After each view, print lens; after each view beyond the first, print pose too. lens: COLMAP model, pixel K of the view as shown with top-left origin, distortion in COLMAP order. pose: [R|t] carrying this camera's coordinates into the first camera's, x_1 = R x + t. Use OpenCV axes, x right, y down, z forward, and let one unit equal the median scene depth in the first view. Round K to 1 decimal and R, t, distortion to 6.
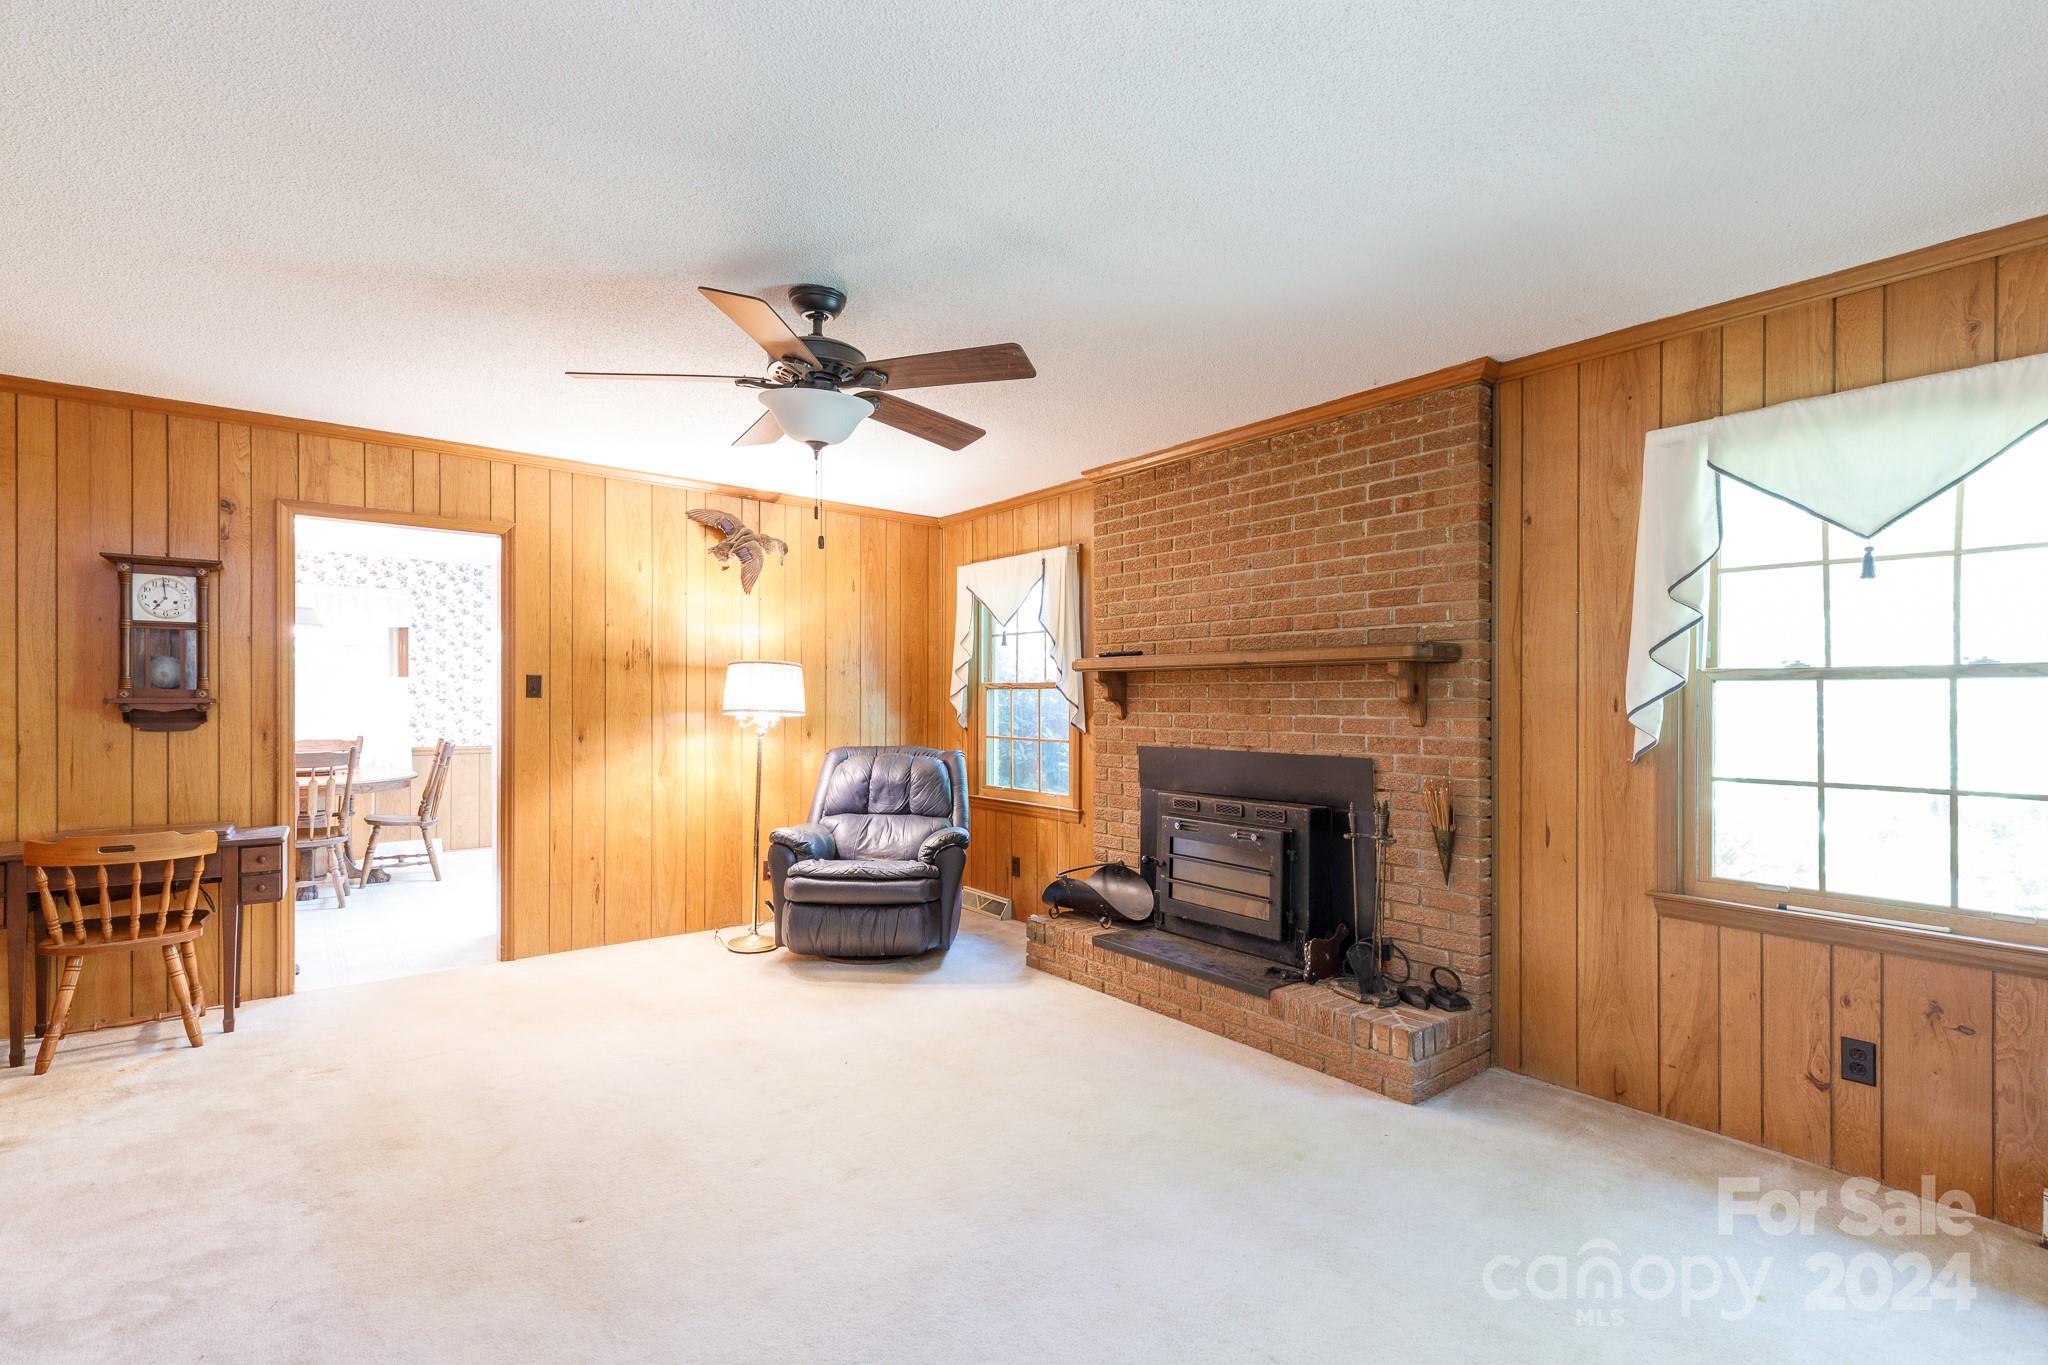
lens RADIAL K [[937.0, 0, 1018.2], [0, 937.0, 701.6], [0, 0, 1]] dist [0.000029, -0.000031]
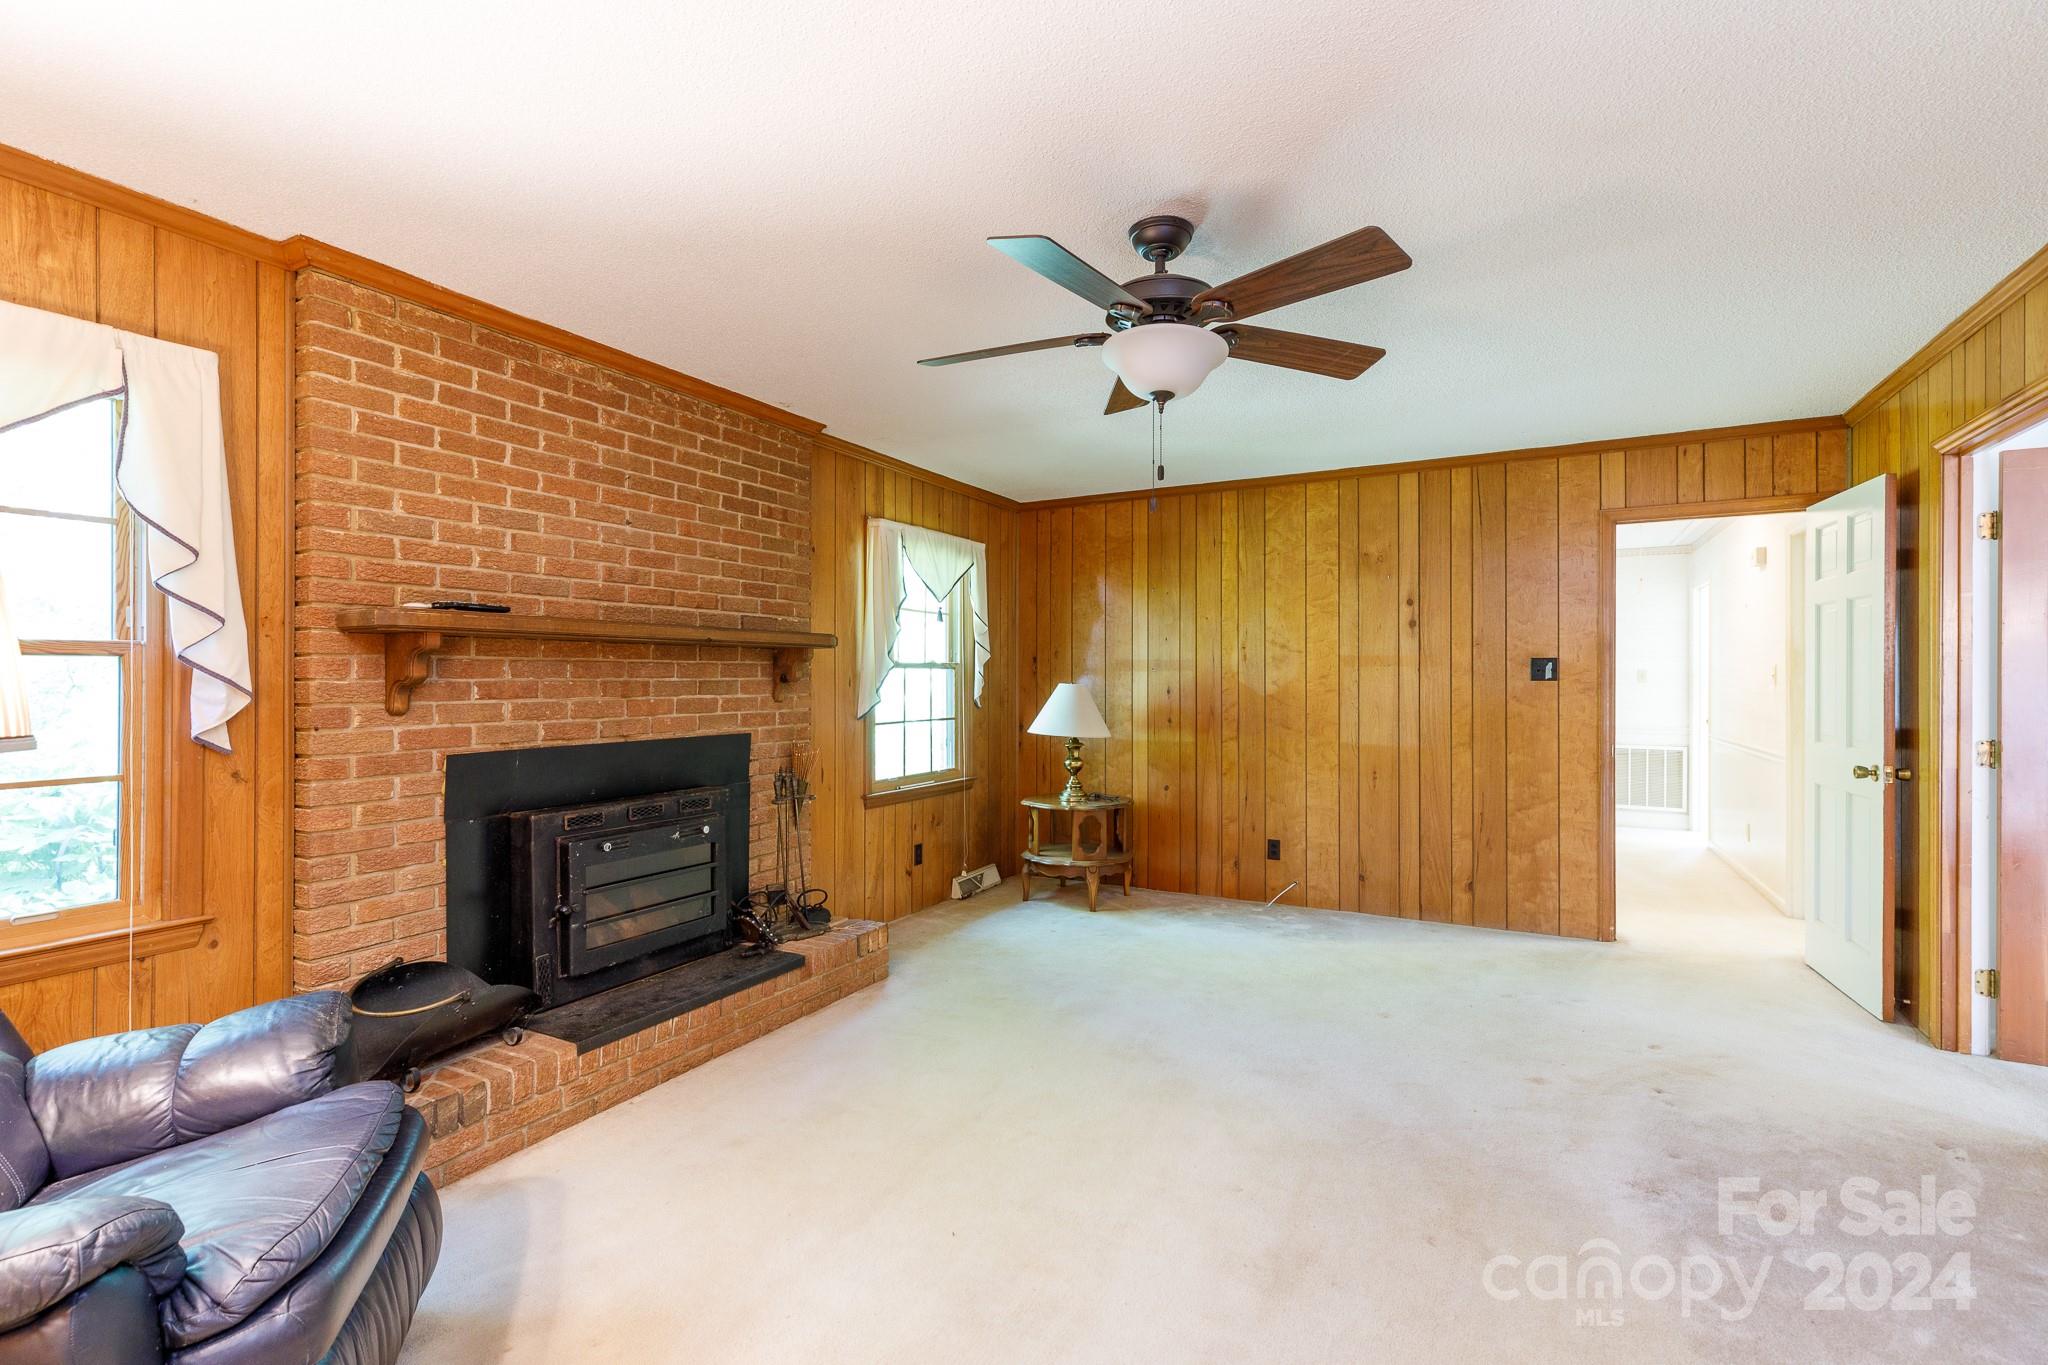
lens RADIAL K [[937.0, 0, 1018.6], [0, 937.0, 671.6], [0, 0, 1]] dist [0.000029, -0.000031]
pose [[-0.402967, -0.000648, 0.915214, -0.731094], [-0.003087, 0.999995, -0.000651, -0.011183], [-0.915209, -0.003087, -0.402967, 1.111807]]
